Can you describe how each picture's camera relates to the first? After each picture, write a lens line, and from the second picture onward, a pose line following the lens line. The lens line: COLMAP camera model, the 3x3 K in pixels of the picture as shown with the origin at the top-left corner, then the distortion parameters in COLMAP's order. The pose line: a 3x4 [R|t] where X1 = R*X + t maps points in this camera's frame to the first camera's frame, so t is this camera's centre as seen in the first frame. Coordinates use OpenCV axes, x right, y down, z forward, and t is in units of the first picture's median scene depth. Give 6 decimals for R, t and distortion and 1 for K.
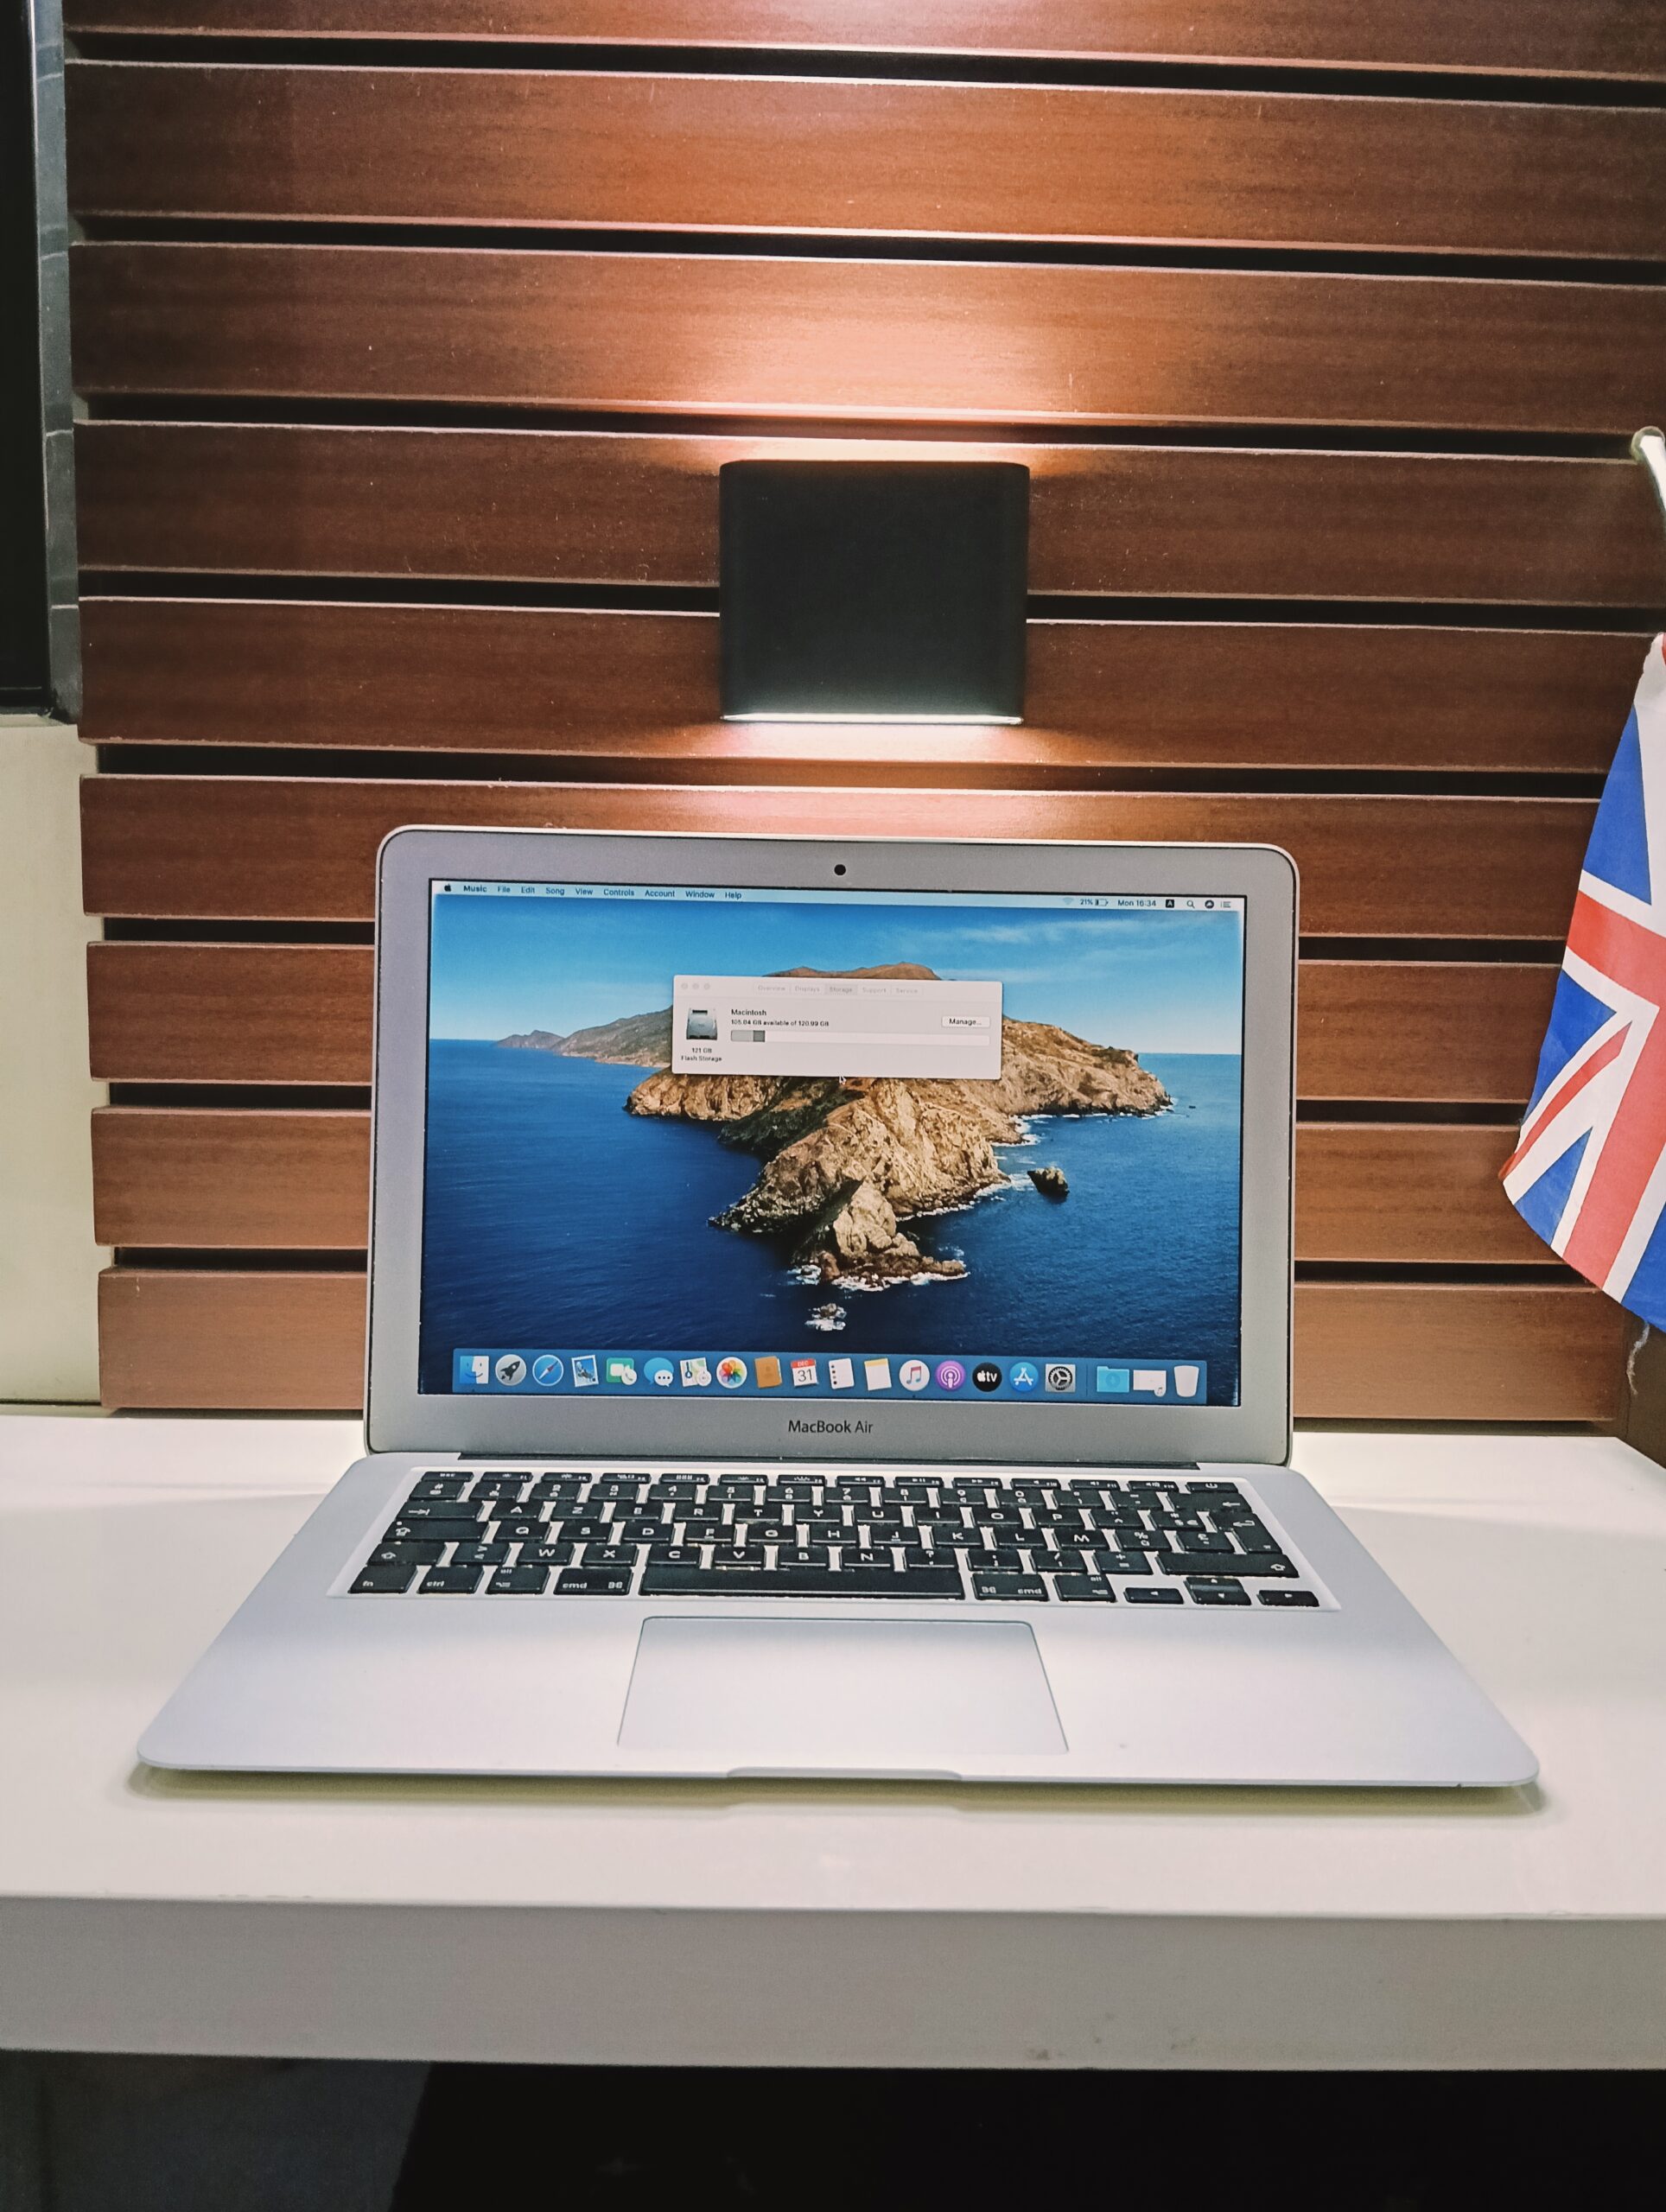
lens RADIAL K [[1854.2, 0, 833.0], [0, 1854.2, 1106.0], [0, 0, 1]] dist [0.108564, -0.256005]
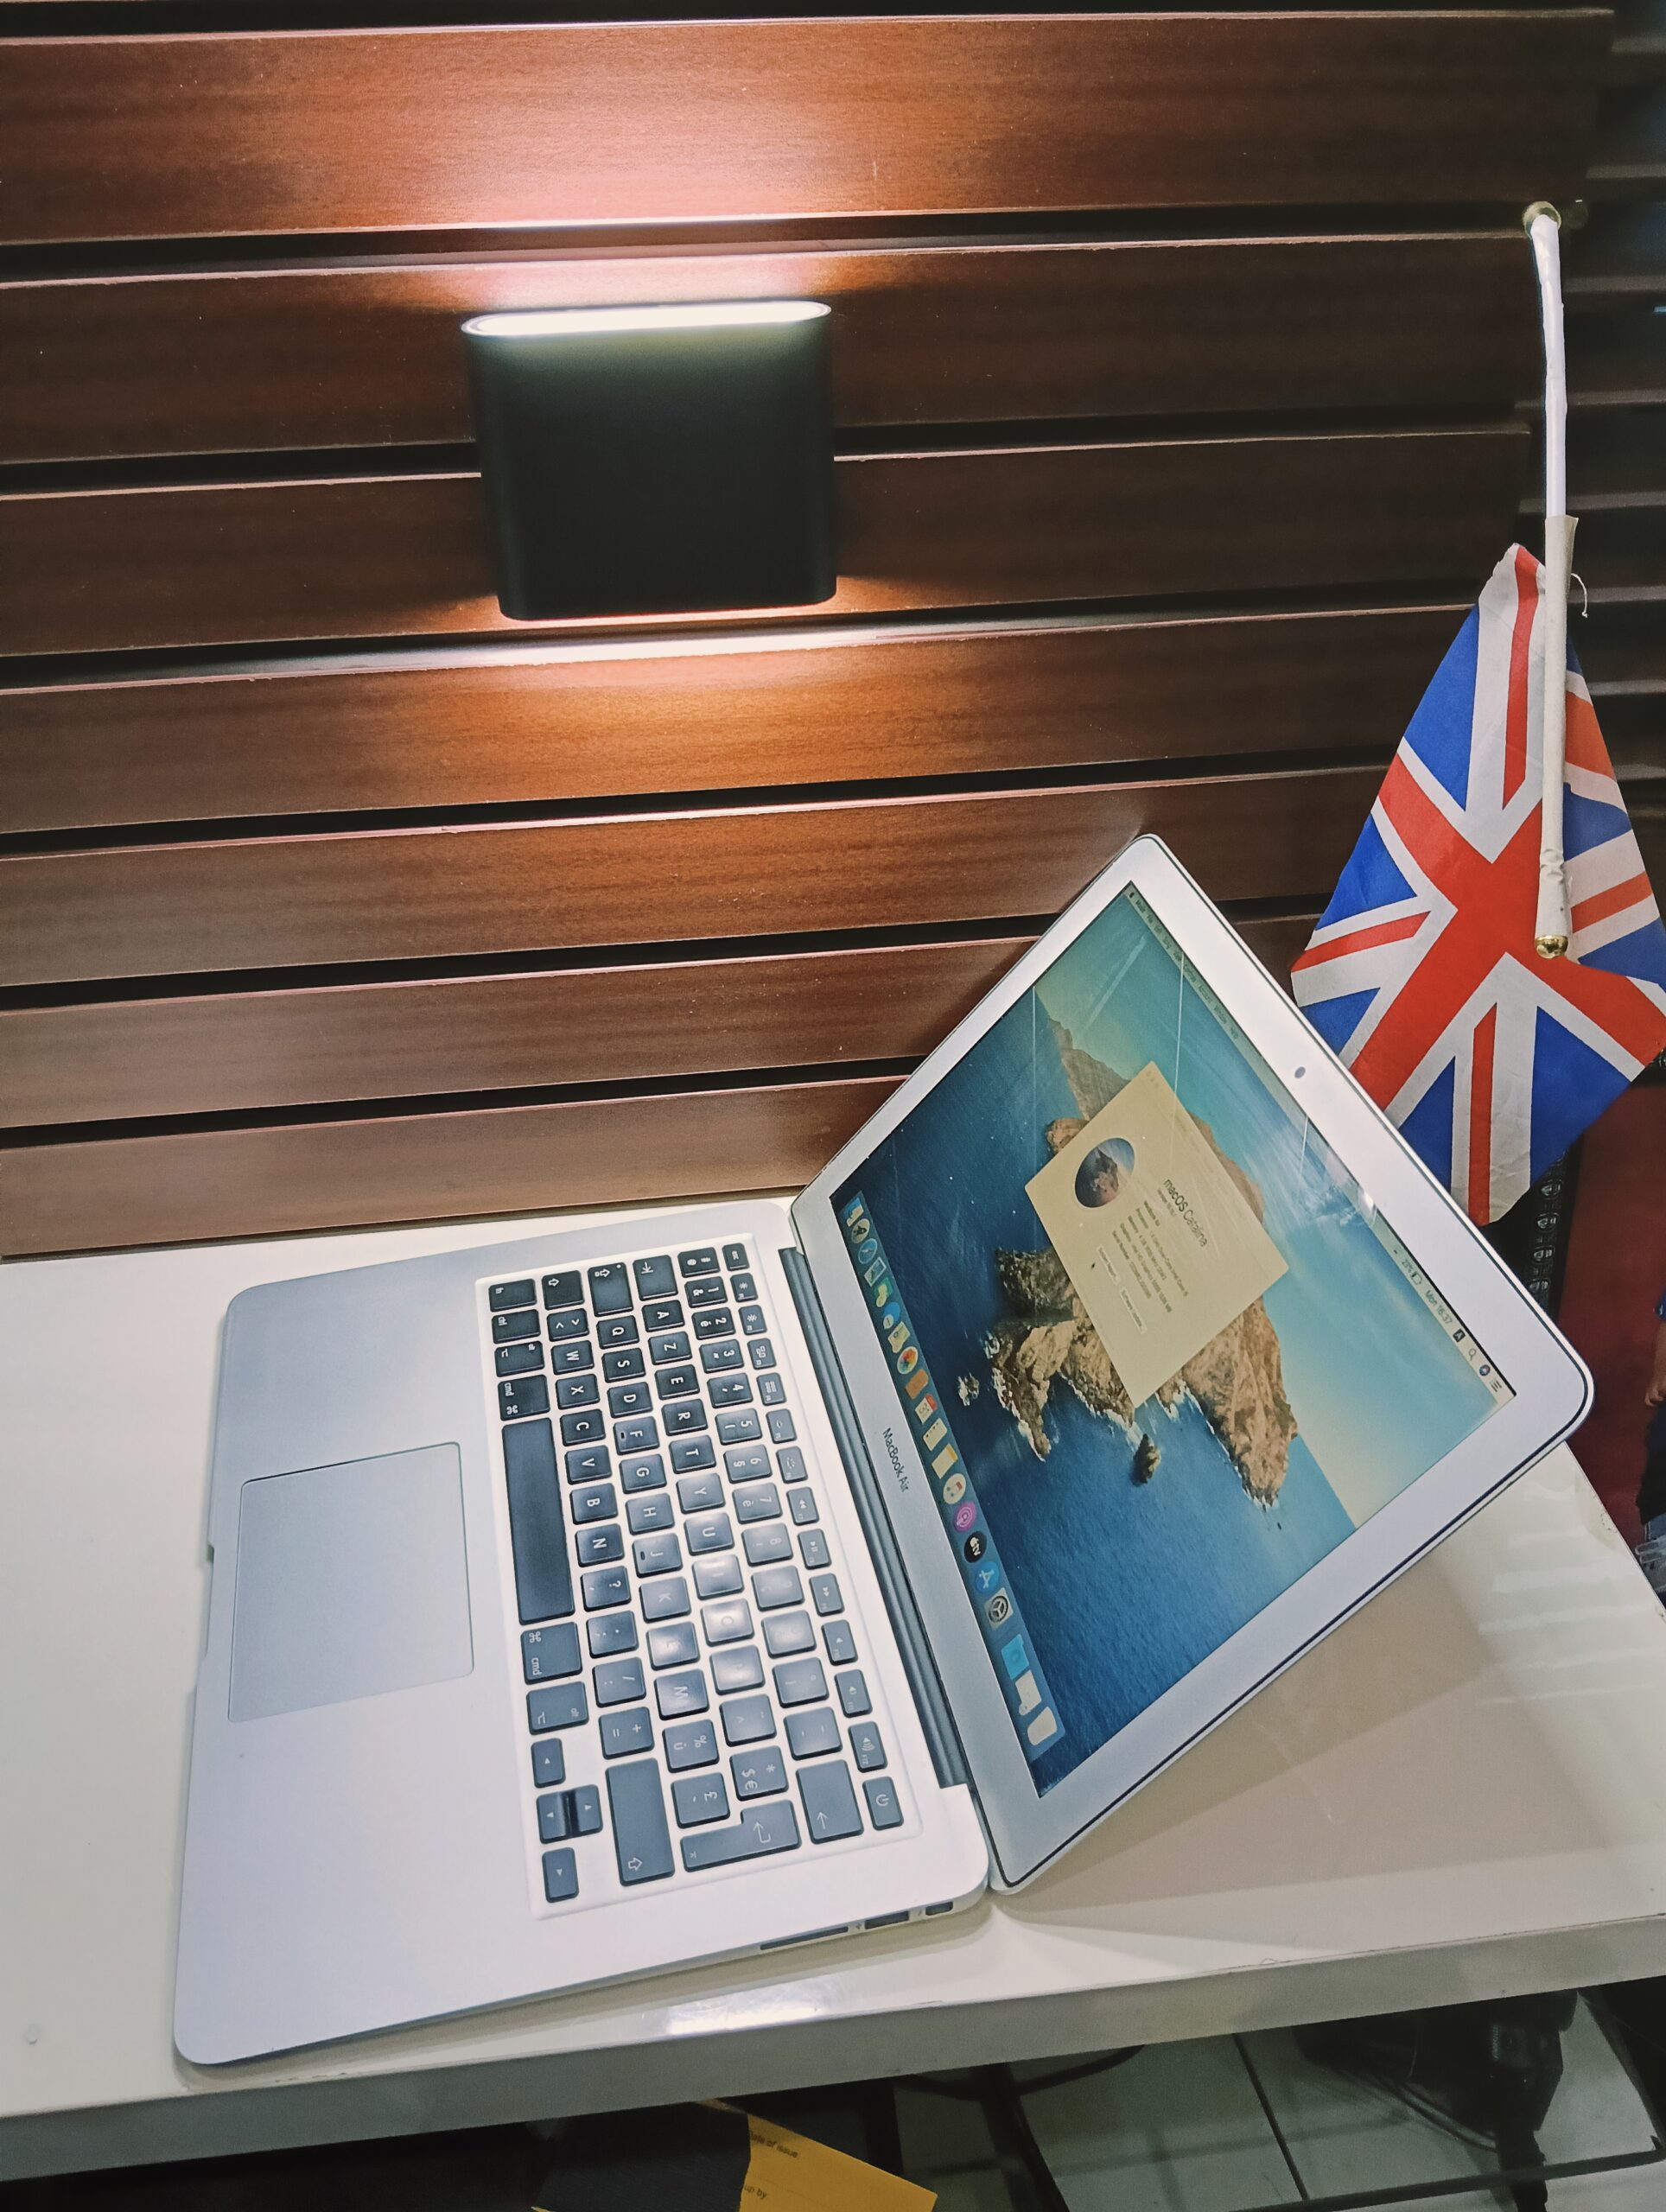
lens RADIAL K [[1801.1, 0, 837.7], [0, 1801.1, 1113.0], [0, 0, 1]] dist [0.087996, -0.194768]
pose [[0.993946, -0.085223, 0.069348, 0.019586], [0.040031, 0.868673, 0.493766, -0.420092], [-0.102321, -0.488001, 0.866825, 0.106143]]
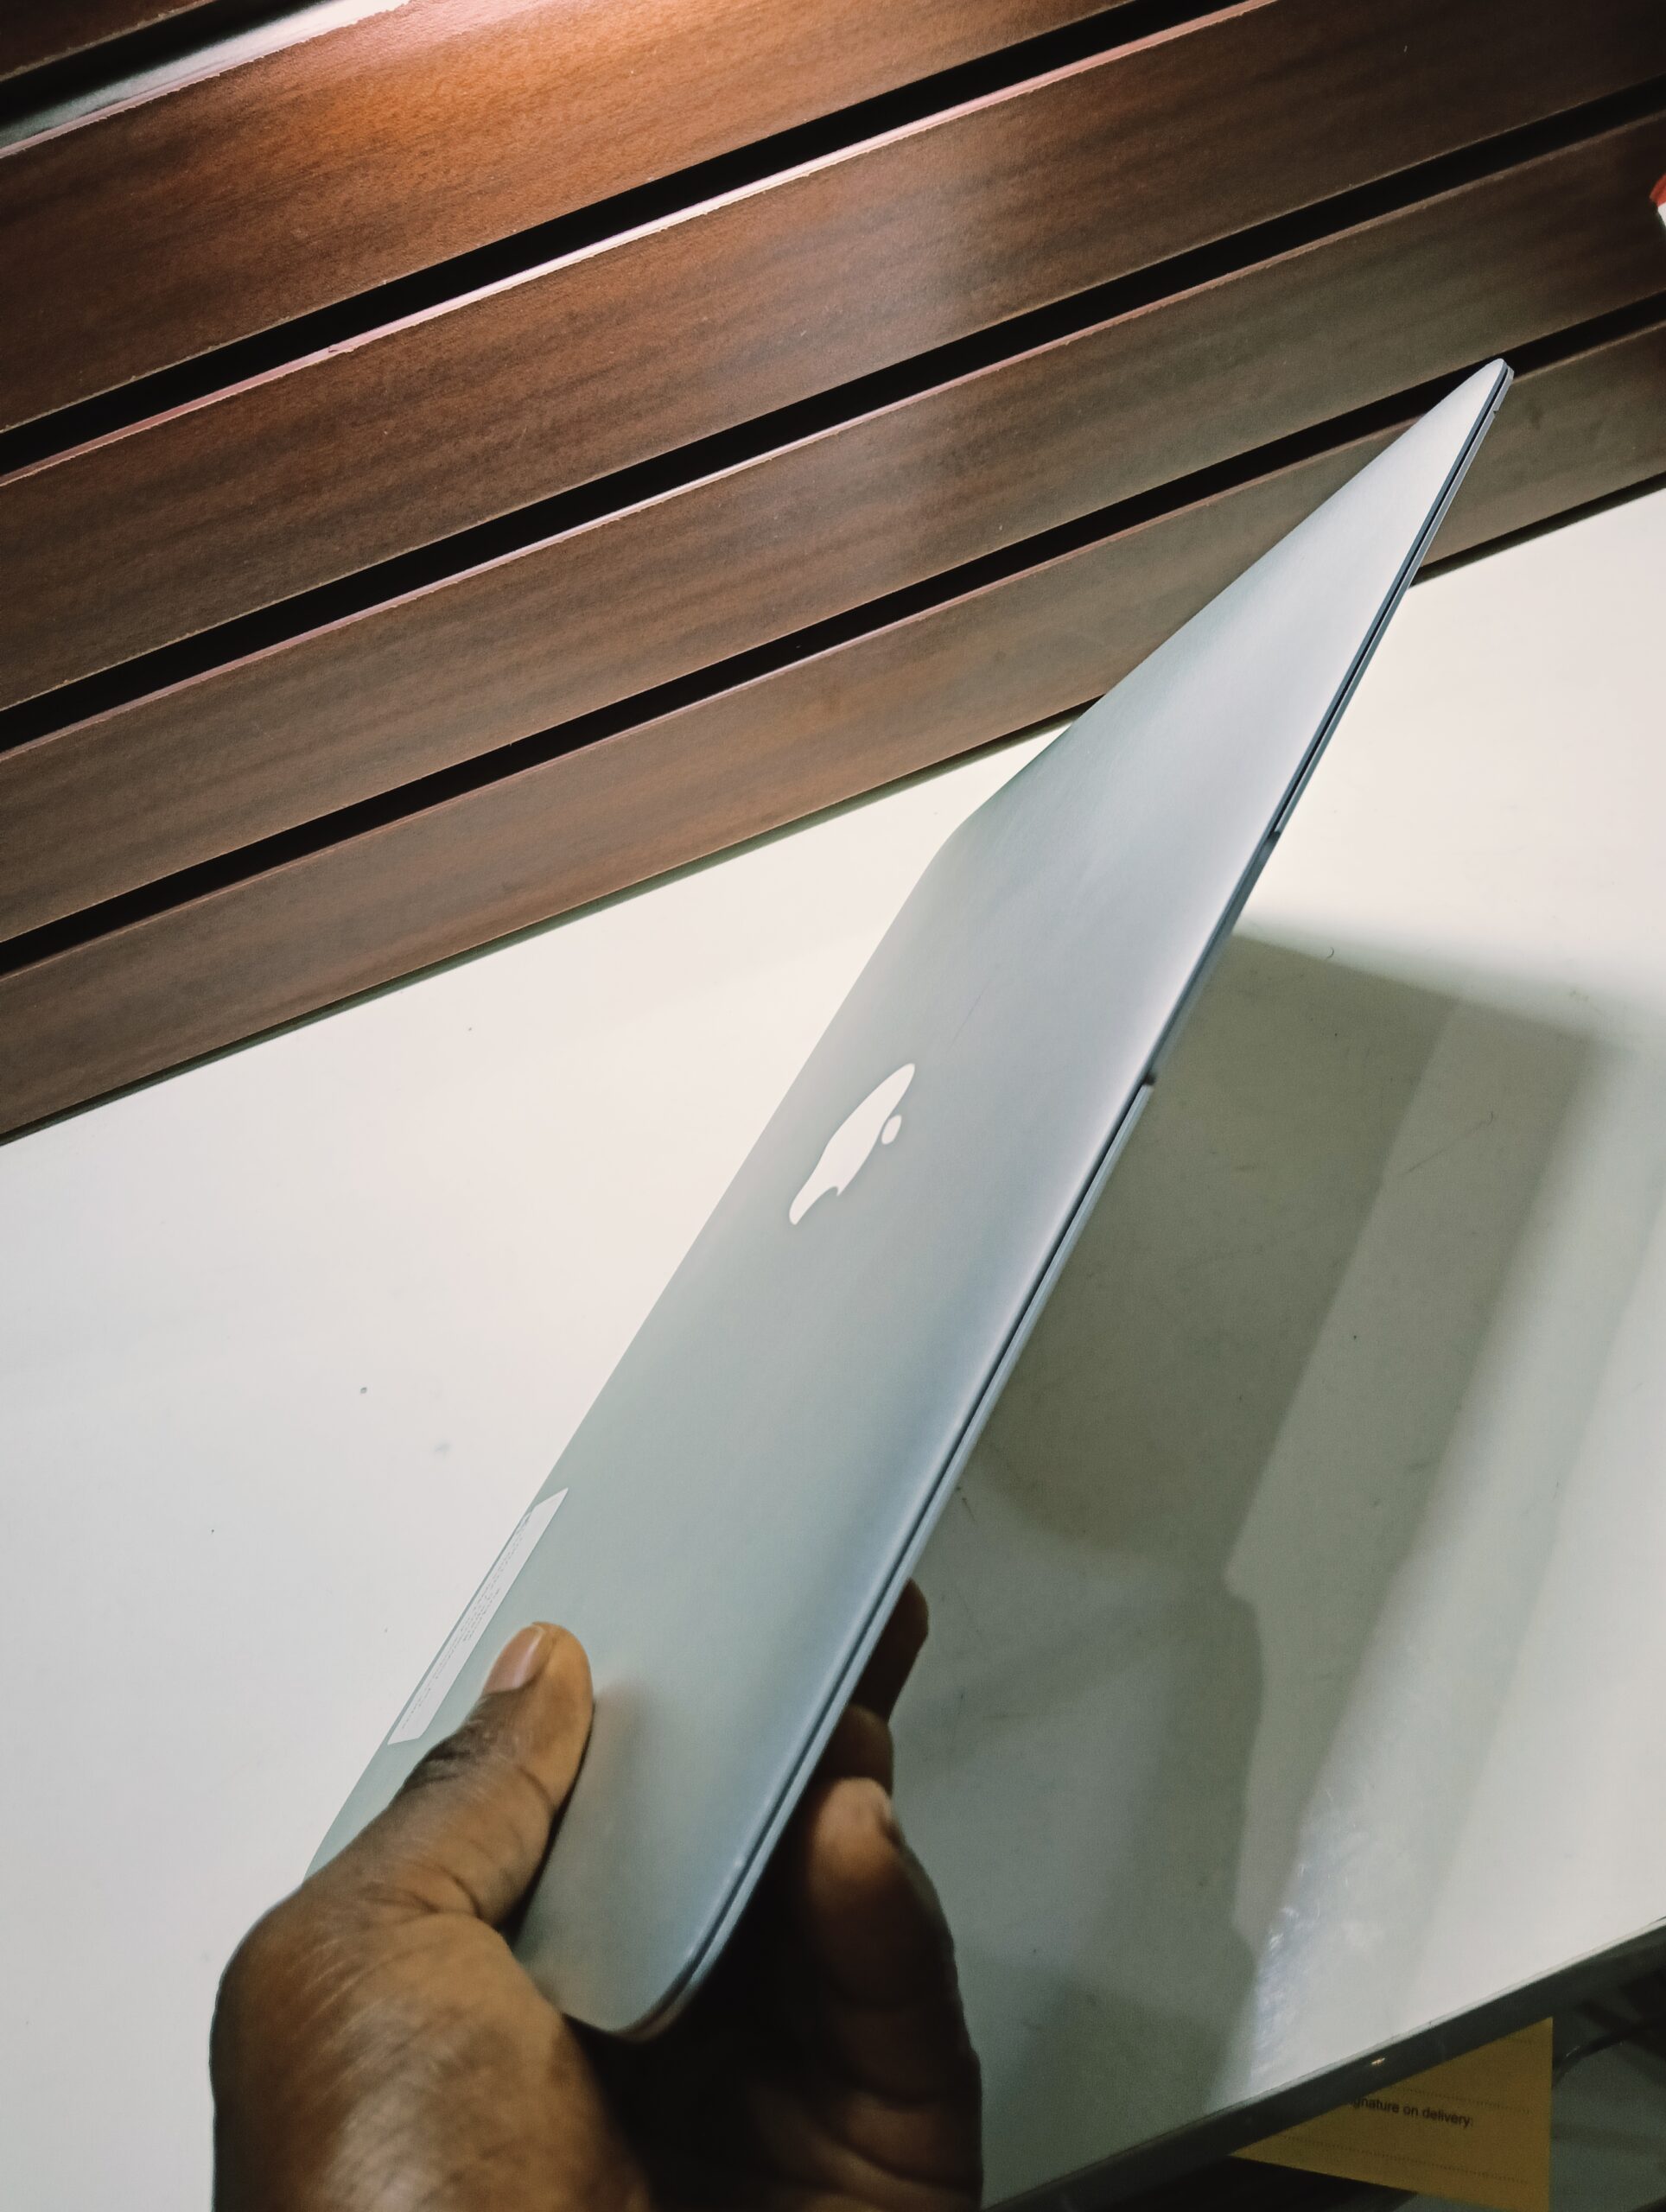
lens RADIAL K [[1884.9, 0, 832.8], [0, 1884.9, 1100.6], [0, 0, 1]] dist [0.034847, -0.100786]
pose [[0.928662, -0.370888, 0.005441, -0.050495], [0.266689, 0.677811, 0.685164, -0.298732], [-0.257807, -0.634834, 0.728369, 0.384826]]
